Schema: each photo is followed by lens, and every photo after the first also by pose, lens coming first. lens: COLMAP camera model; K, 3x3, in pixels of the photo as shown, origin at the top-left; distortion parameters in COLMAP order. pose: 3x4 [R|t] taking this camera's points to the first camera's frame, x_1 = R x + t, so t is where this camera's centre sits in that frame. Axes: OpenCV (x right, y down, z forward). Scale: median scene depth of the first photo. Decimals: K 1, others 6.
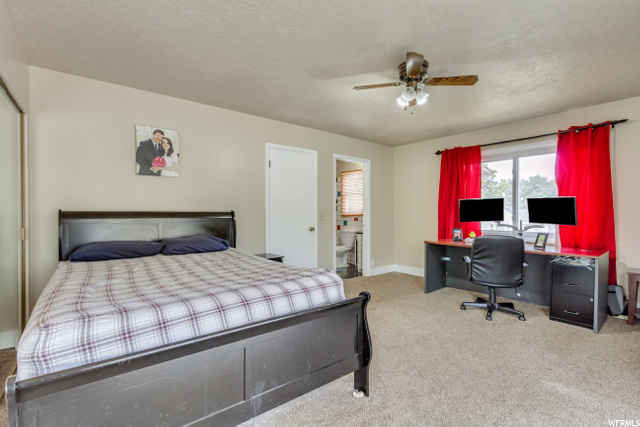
lens RADIAL K [[295.2, 0, 319.5], [0, 295.2, 214.6], [0, 0, 1]] dist [0.000172, 0.000486]
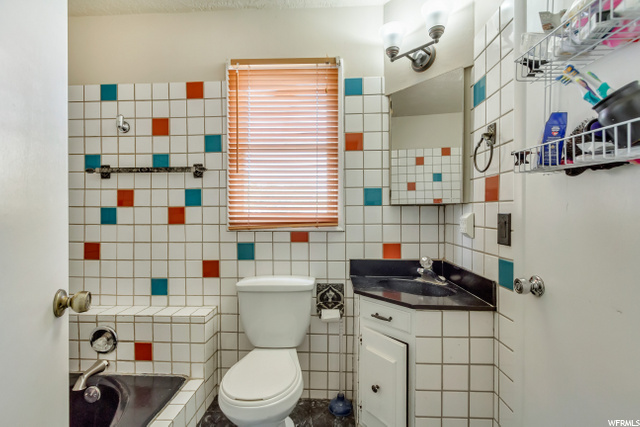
lens RADIAL K [[295.2, 0, 322.0], [0, 295.2, 214.7], [0, 0, 1]] dist [0.000172, 0.000486]
pose [[0.656899, 0.003999, 0.753968, -0.124857], [-0.002489, 0.999992, -0.003136, -0.007760], [-0.753975, 0.000183, 0.656903, 1.338351]]
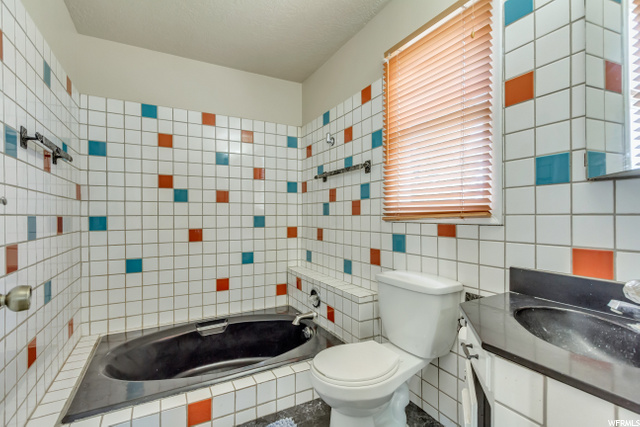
lens RADIAL K [[295.2, 0, 322.7], [0, 295.2, 215.2], [0, 0, 1]] dist [0.000172, 0.000486]
pose [[0.986926, 0.004521, -0.161113, 0.108316], [-0.004495, 0.999990, 0.000524, 0.006981], [0.161114, 0.000207, 0.986936, 1.269871]]
